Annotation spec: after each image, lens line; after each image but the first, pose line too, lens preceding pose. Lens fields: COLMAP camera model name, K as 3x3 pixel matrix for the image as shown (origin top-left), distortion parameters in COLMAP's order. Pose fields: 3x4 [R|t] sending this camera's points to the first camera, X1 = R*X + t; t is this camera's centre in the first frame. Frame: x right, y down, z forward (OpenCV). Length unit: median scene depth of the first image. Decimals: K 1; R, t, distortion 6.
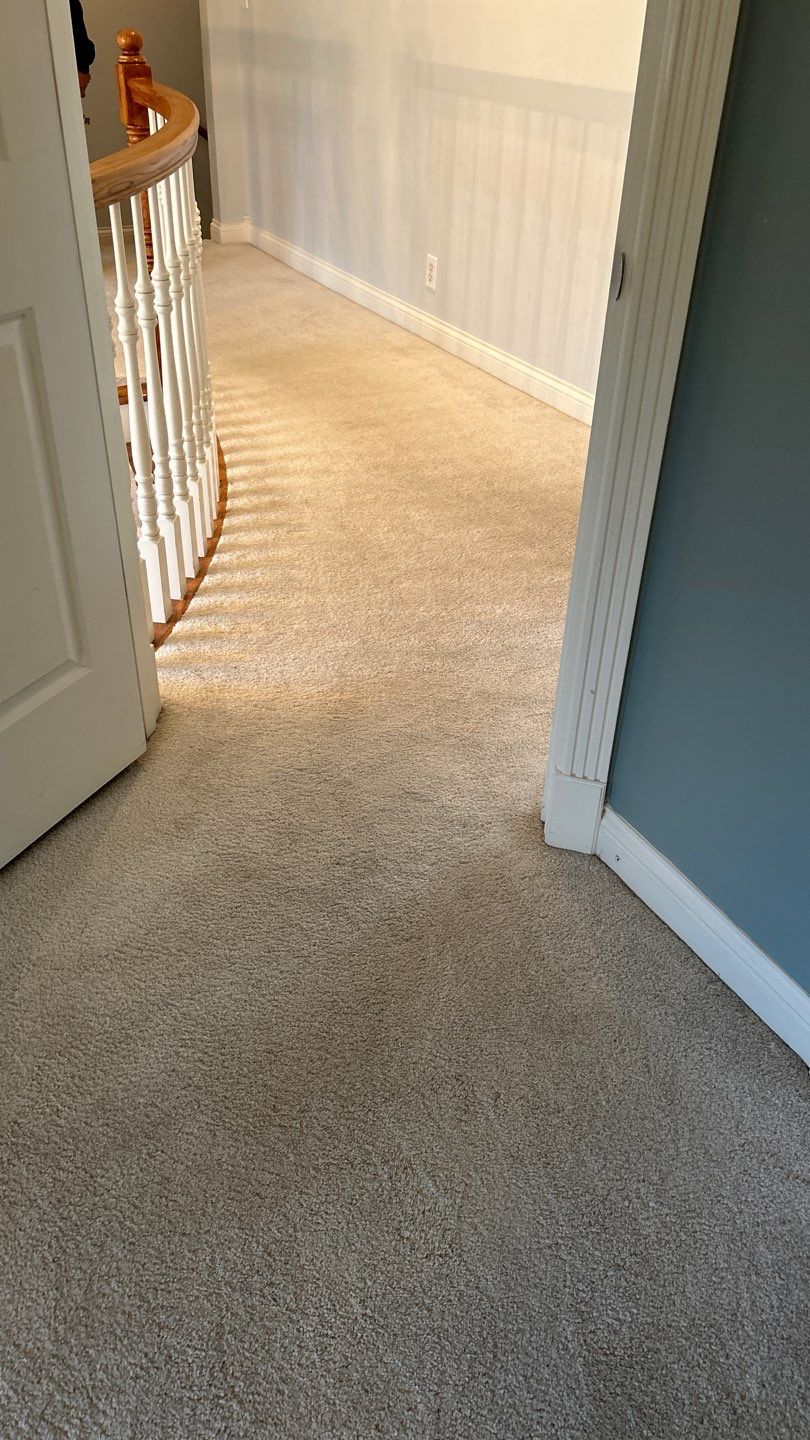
lens RADIAL K [[1069.0, 0, 400.9], [0, 1069.0, 750.1], [0, 0, 1]] dist [0.028234, -0.019220]
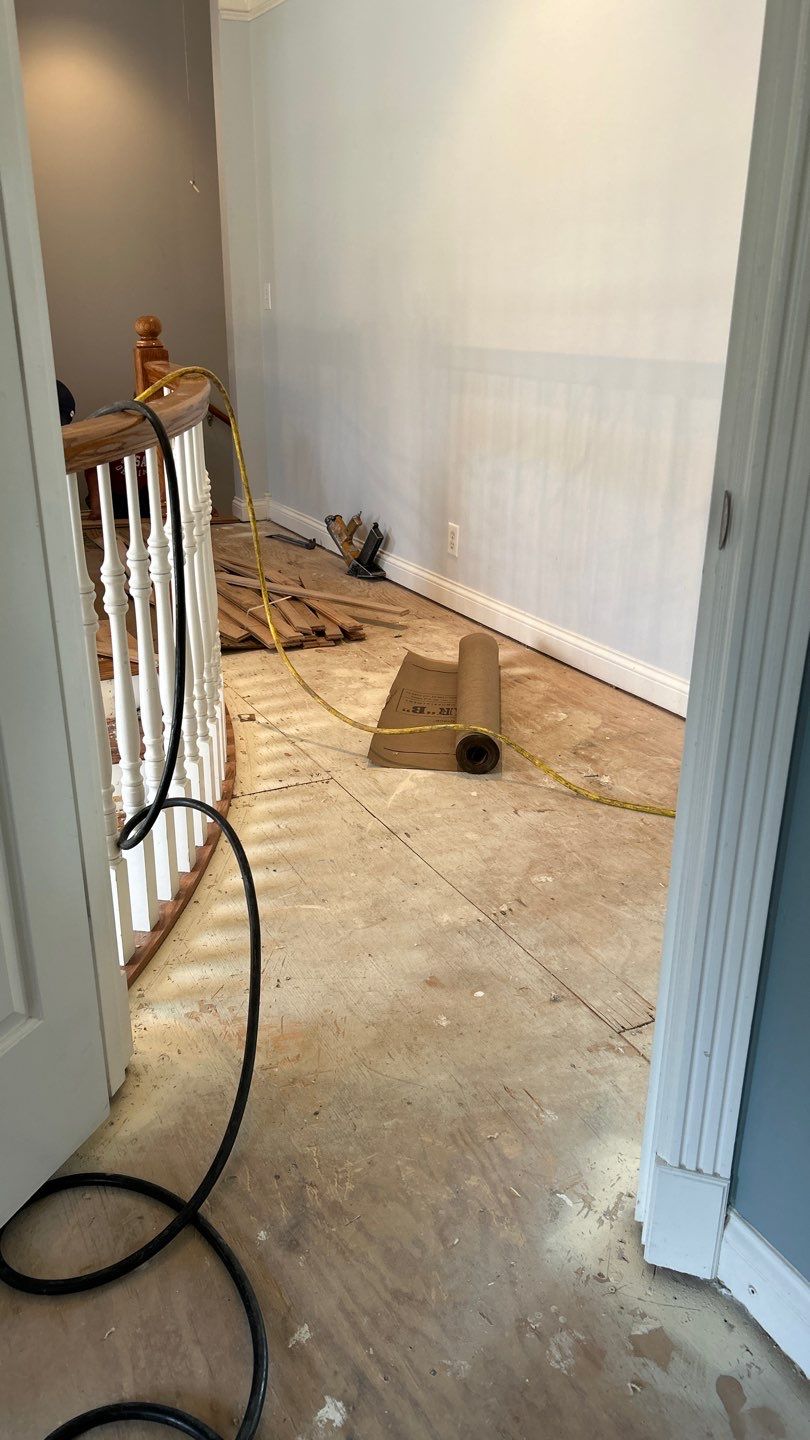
lens RADIAL K [[1069.0, 0, 400.9], [0, 1069.0, 750.1], [0, 0, 1]] dist [0.028234, -0.019220]
pose [[0.999937, -0.008195, -0.007630, -0.018905], [0.006264, 0.974219, -0.225519, -0.071976], [0.009281, 0.225457, 0.974209, 0.174339]]
